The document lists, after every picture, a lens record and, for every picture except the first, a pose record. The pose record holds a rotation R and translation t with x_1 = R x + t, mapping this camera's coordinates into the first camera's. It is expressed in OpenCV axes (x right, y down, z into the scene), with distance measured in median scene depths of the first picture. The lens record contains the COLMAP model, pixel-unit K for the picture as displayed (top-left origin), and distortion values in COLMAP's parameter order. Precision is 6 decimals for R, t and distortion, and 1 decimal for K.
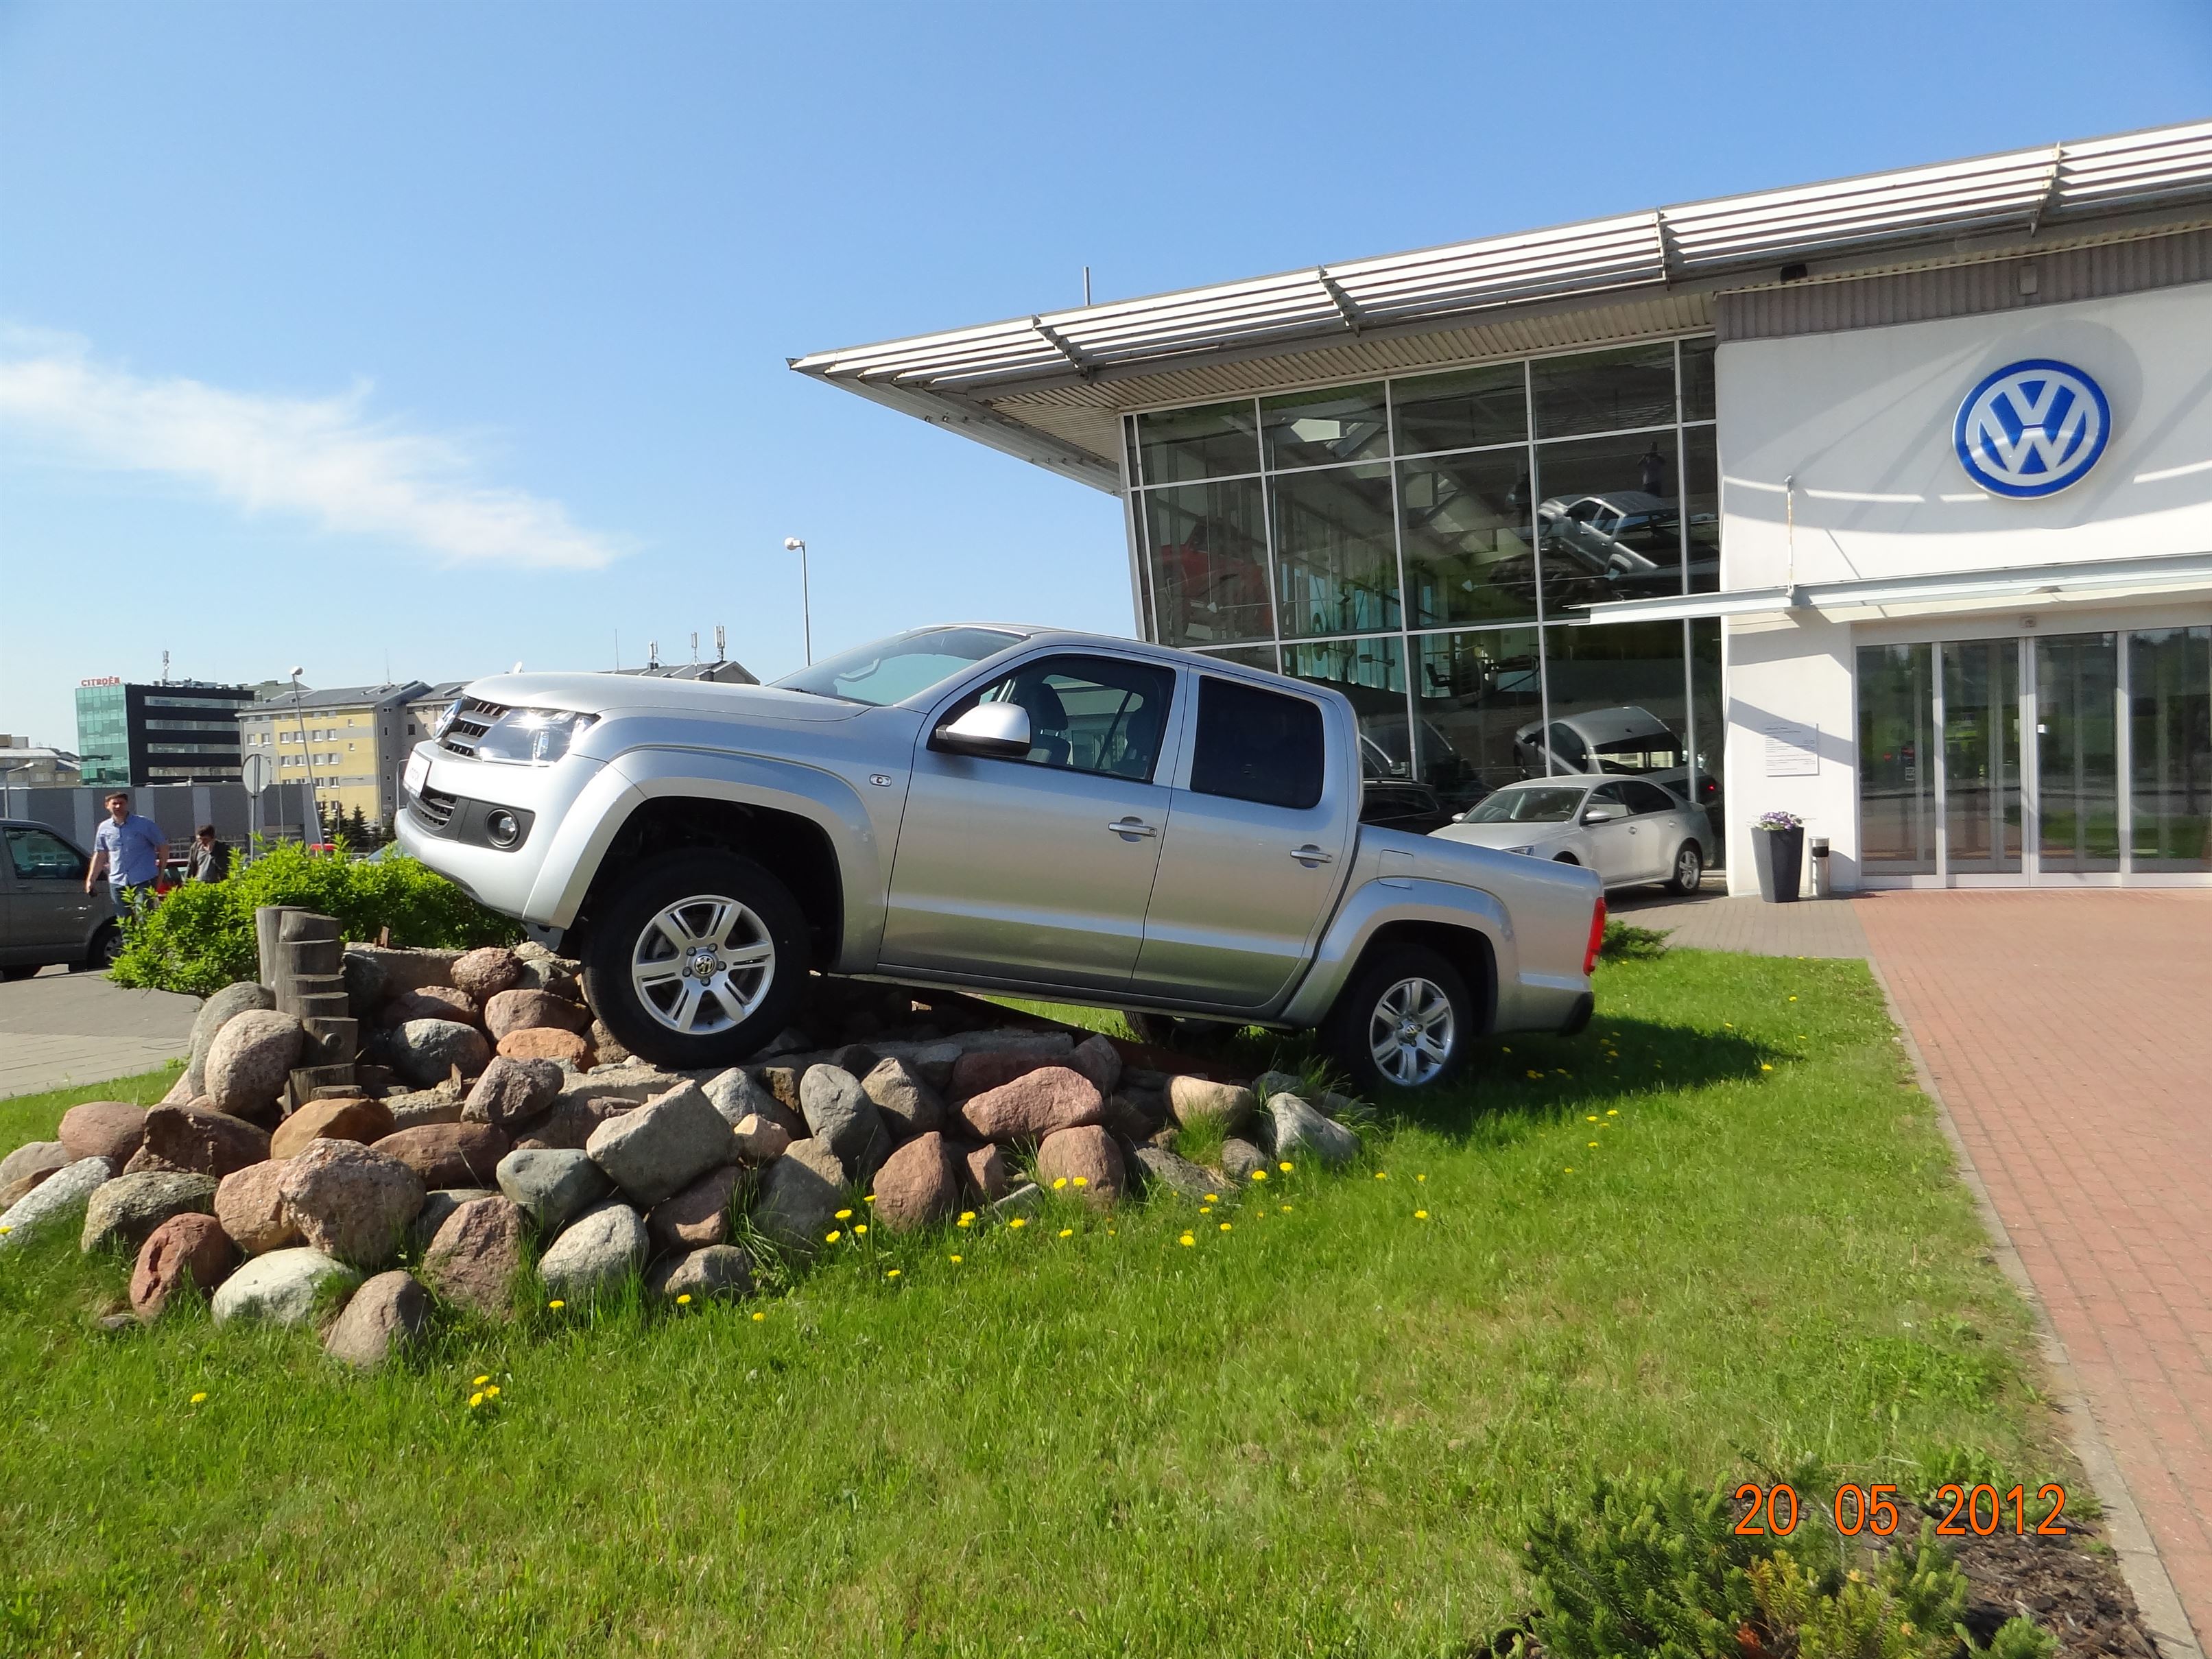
lens RADIAL K [[1591.9, 0, 1106.0], [0, 1591.9, 829.5], [0, 0, 1]] dist [-0.003745, -0.002037]
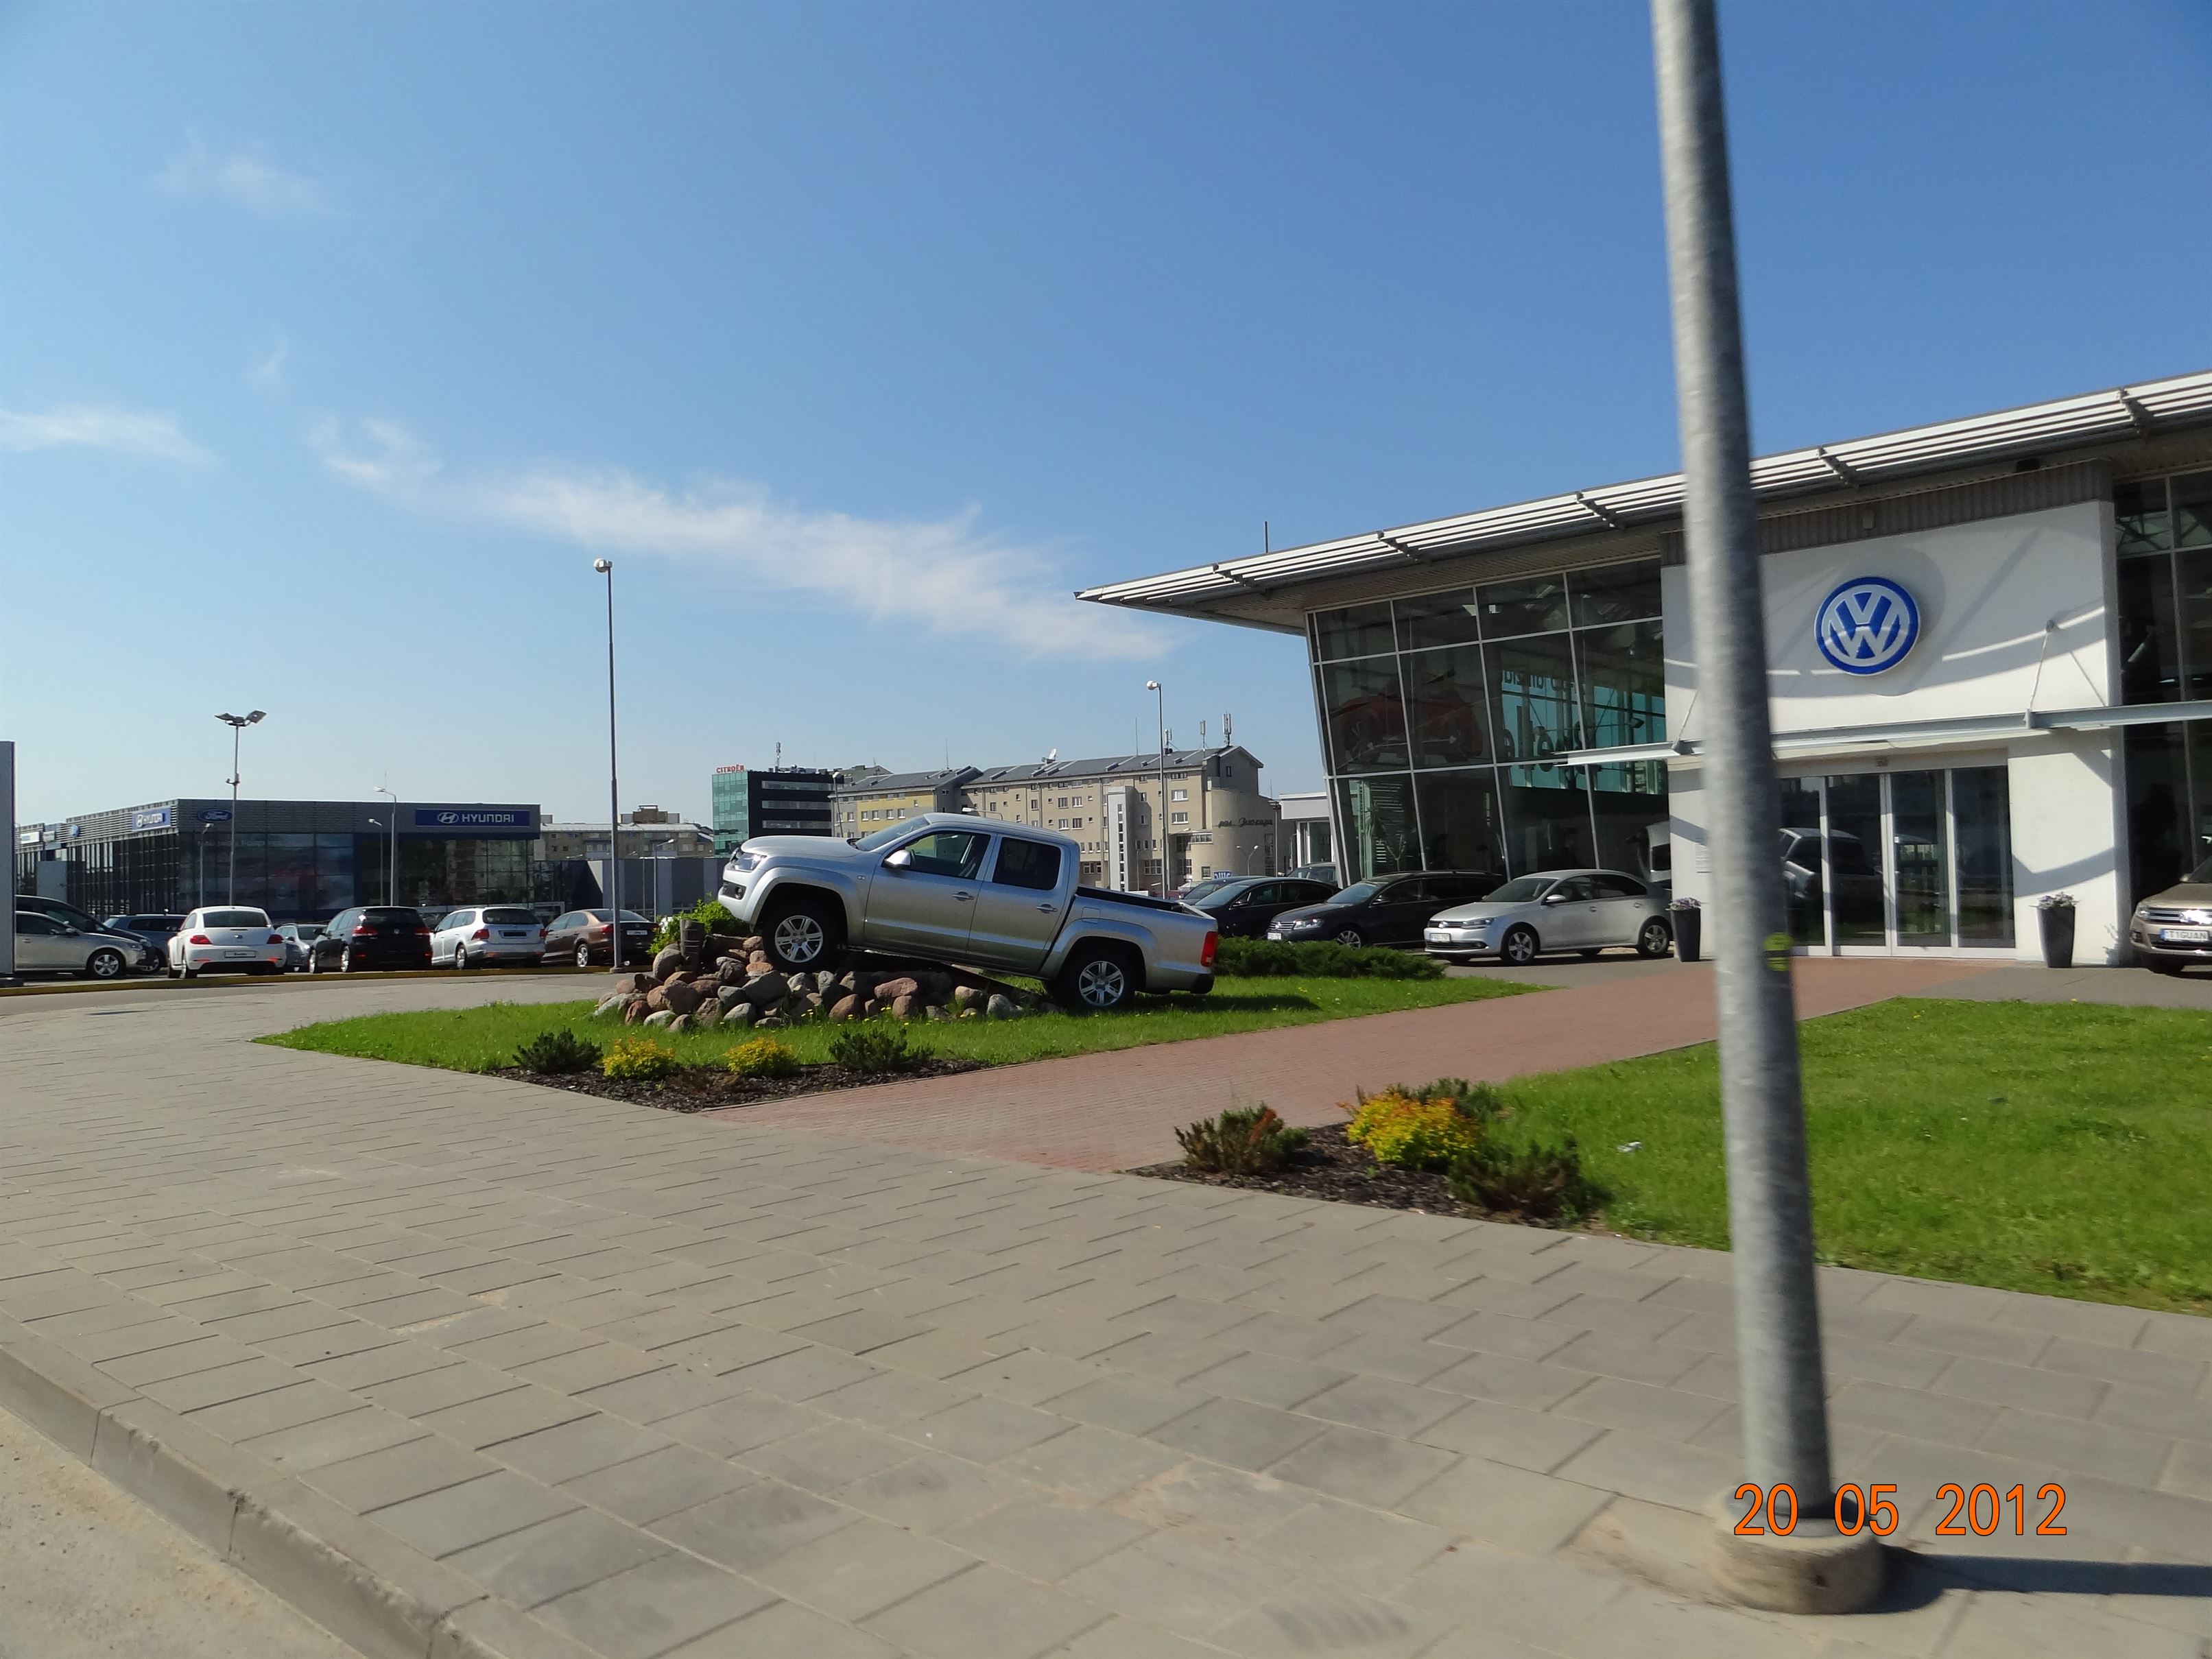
lens RADIAL K [[1591.9, 0, 1106.0], [0, 1591.9, 829.5], [0, 0, 1]] dist [-0.003745, -0.002037]
pose [[0.944472, 0.003113, -0.328577, 0.393382], [-0.018424, 0.998884, -0.043496, -0.000372], [0.328075, 0.047135, 0.943475, -0.507769]]
